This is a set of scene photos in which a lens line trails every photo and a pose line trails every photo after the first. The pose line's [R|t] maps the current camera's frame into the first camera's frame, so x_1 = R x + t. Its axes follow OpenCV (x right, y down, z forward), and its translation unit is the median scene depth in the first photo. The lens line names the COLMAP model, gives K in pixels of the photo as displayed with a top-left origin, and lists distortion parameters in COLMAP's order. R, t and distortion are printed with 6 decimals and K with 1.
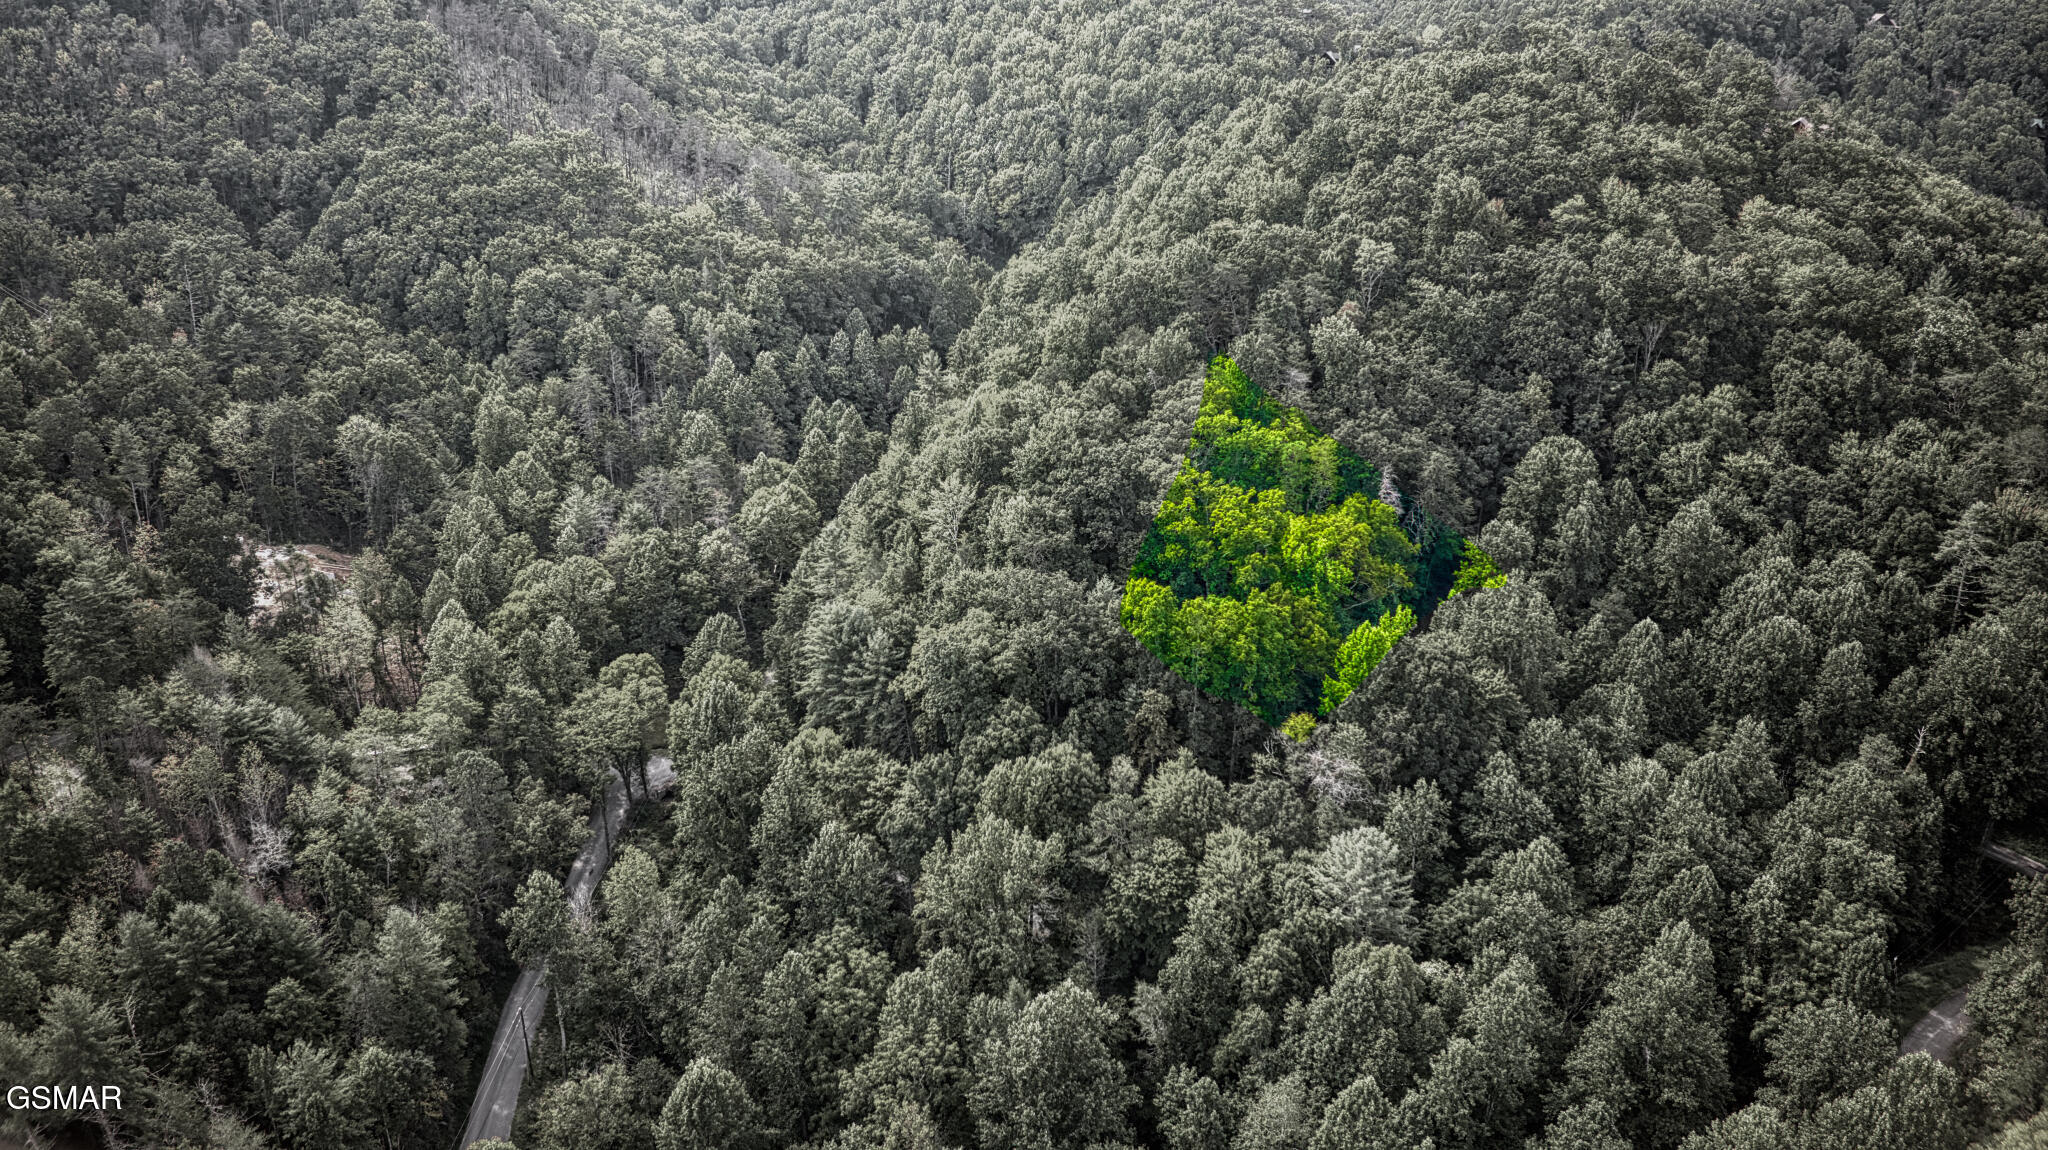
lens RADIAL K [[1448.7, 0, 1024.0], [0, 1448.7, 575.0], [0, 0, 1]] dist [-0.098198, -0.022323]
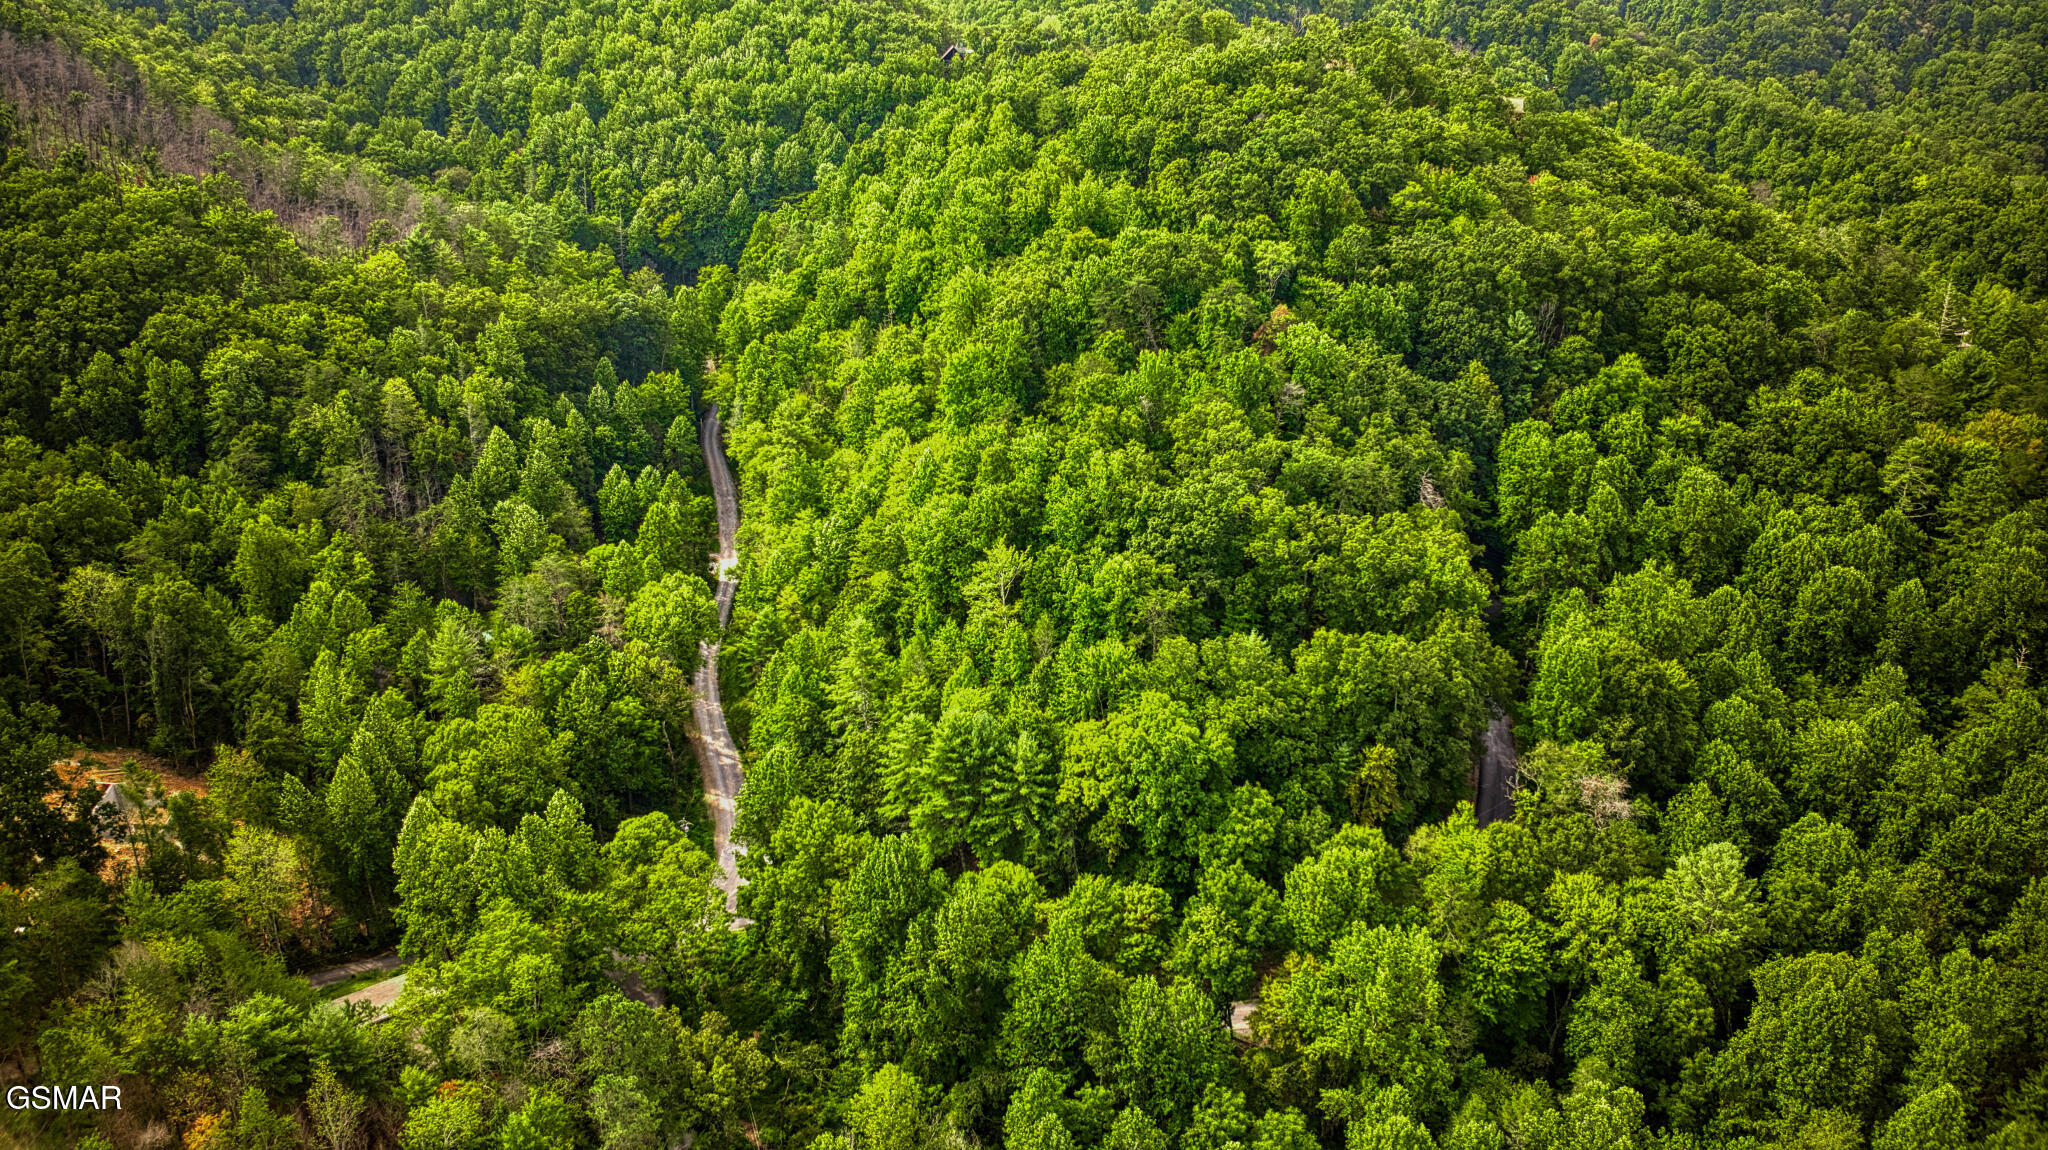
lens RADIAL K [[1448.7, 0, 1024.0], [0, 1448.7, 575.0], [0, 0, 1]] dist [-0.098198, -0.022323]
pose [[0.920448, -0.148651, 0.361493, -0.323514], [0.147475, 0.988580, 0.031012, -0.067034], [-0.361975, 0.024766, 0.931859, 0.159373]]
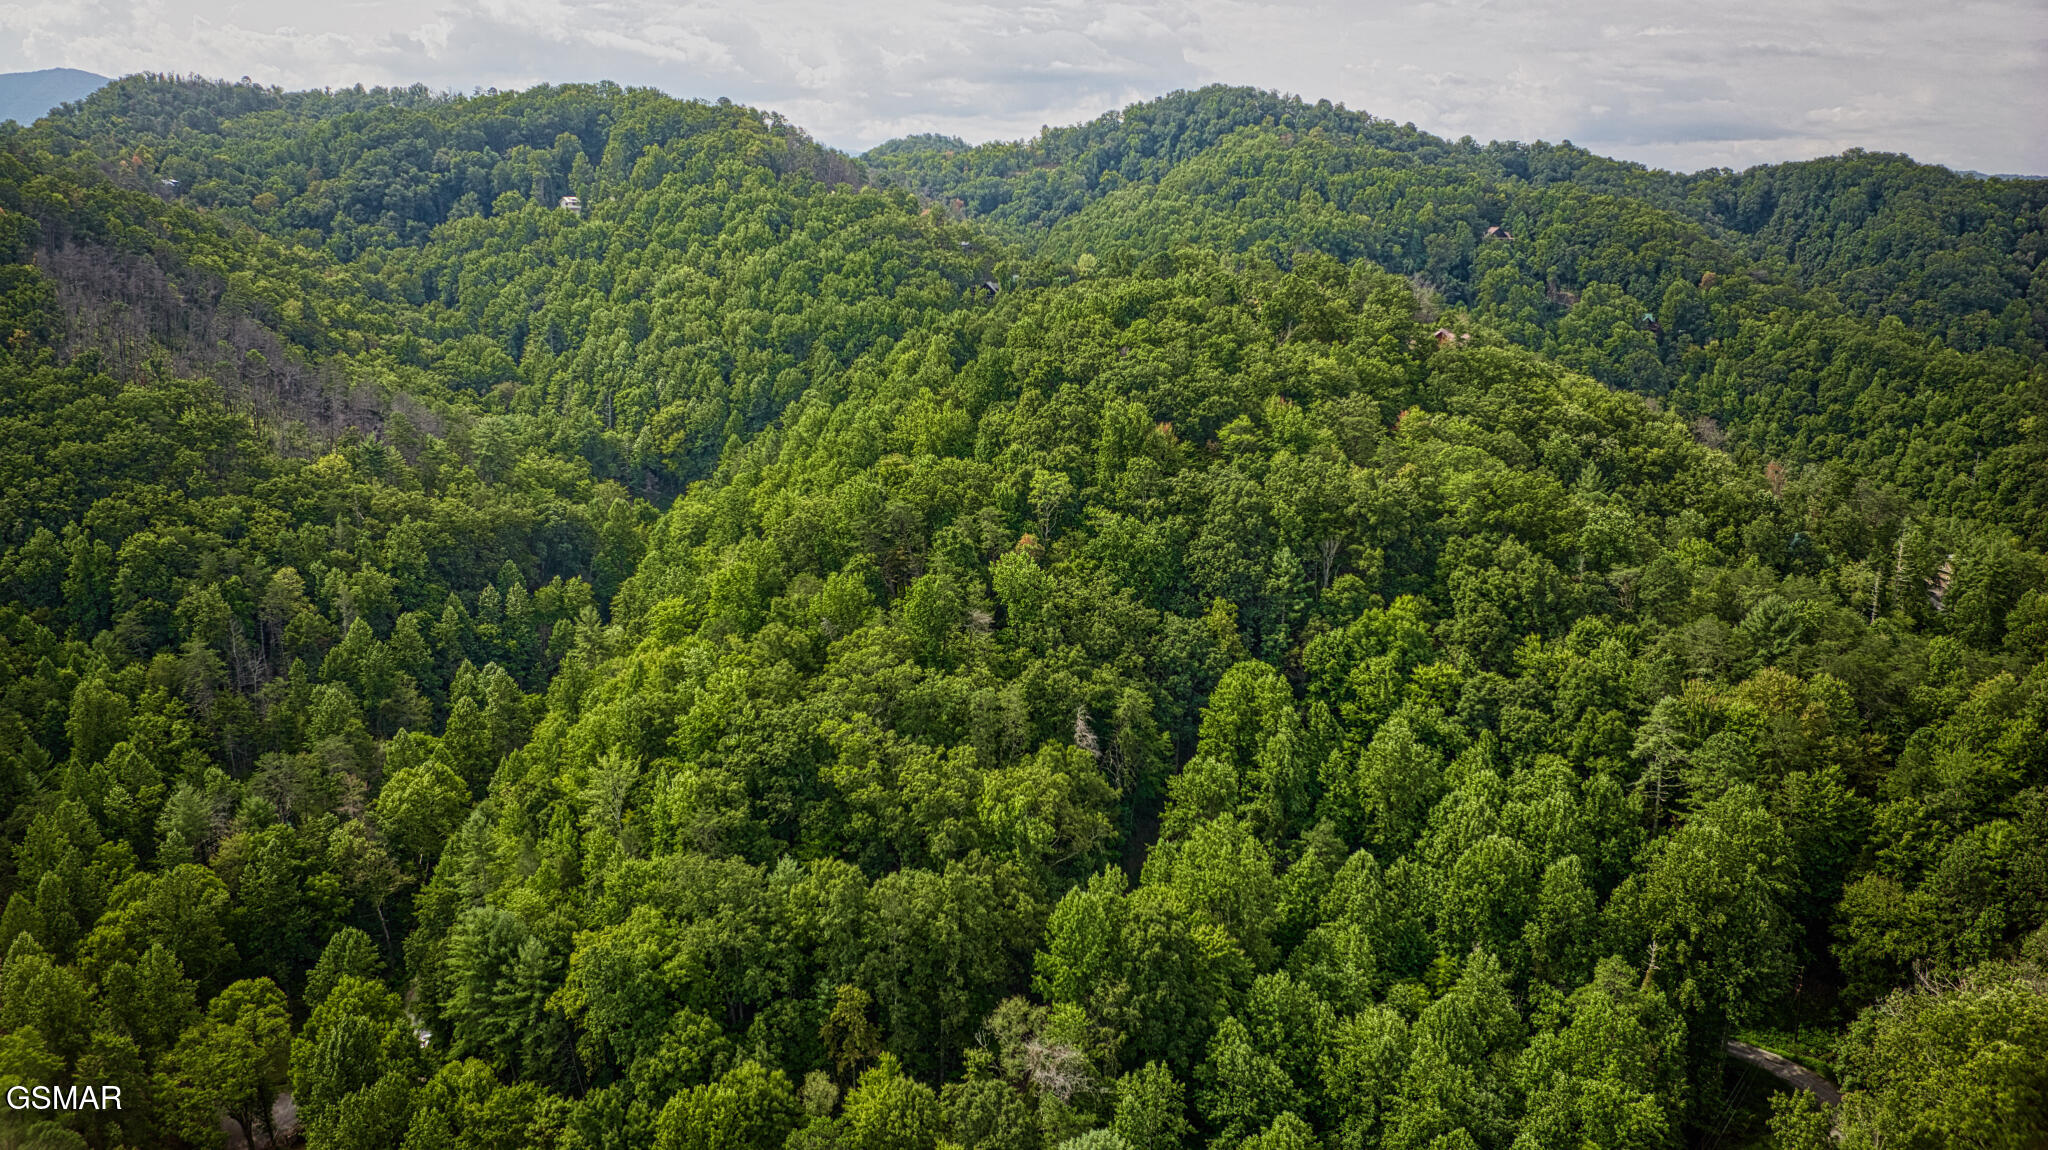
lens RADIAL K [[1448.7, 0, 1024.0], [0, 1448.7, 575.0], [0, 0, 1]] dist [-0.098198, -0.022323]
pose [[0.975254, -0.050681, 0.215199, 0.013088], [0.082550, 0.986449, -0.141786, -0.025956], [-0.205097, 0.156042, 0.966223, 0.061503]]
